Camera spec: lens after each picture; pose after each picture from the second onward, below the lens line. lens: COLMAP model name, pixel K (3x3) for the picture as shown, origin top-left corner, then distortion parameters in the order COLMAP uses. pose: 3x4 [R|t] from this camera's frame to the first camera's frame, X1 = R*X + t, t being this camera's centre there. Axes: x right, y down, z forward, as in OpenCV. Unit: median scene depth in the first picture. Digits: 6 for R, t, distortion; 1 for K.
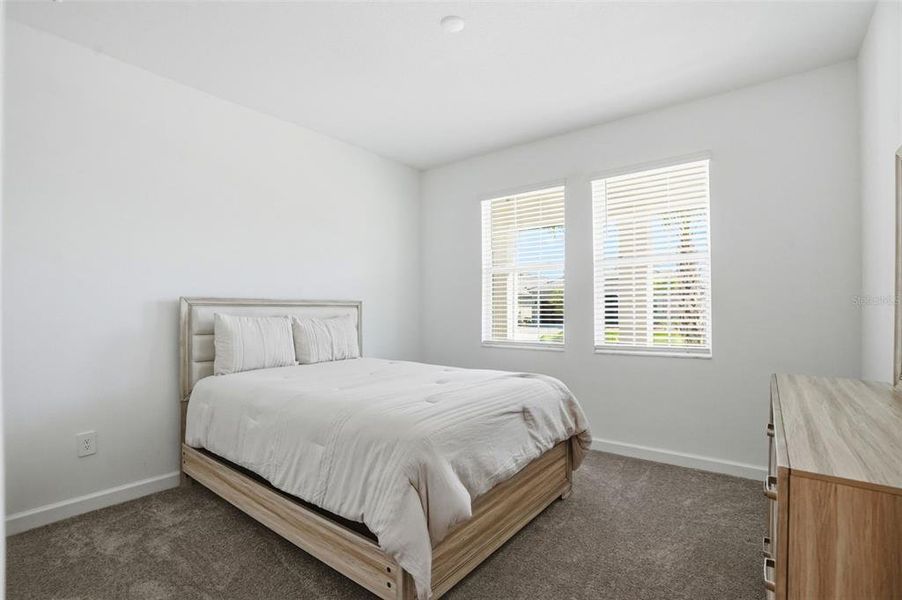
lens RADIAL K [[439.0, 0, 451.0], [0, 439.0, 300.0], [0, 0, 1]] dist [-0.003091, -0.000007]
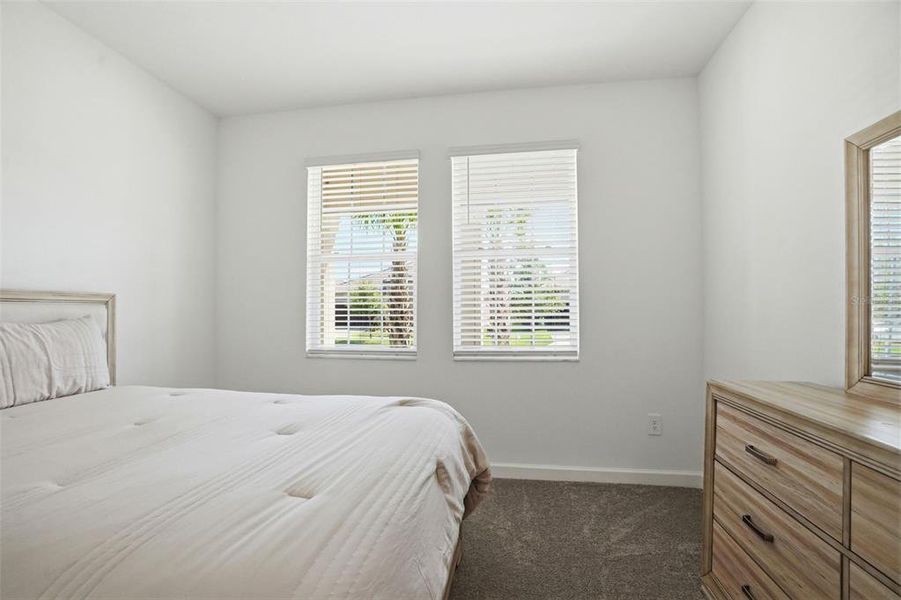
lens RADIAL K [[427.4, 0, 450.5], [0, 427.4, 300.0], [0, 0, 1]] dist [-0.060098, 0.028374]
pose [[0.885083, 0.012458, 0.465266, -0.062800], [-0.010047, 0.999920, -0.007661, 0.011483], [-0.465324, 0.002106, 0.885138, 0.281870]]
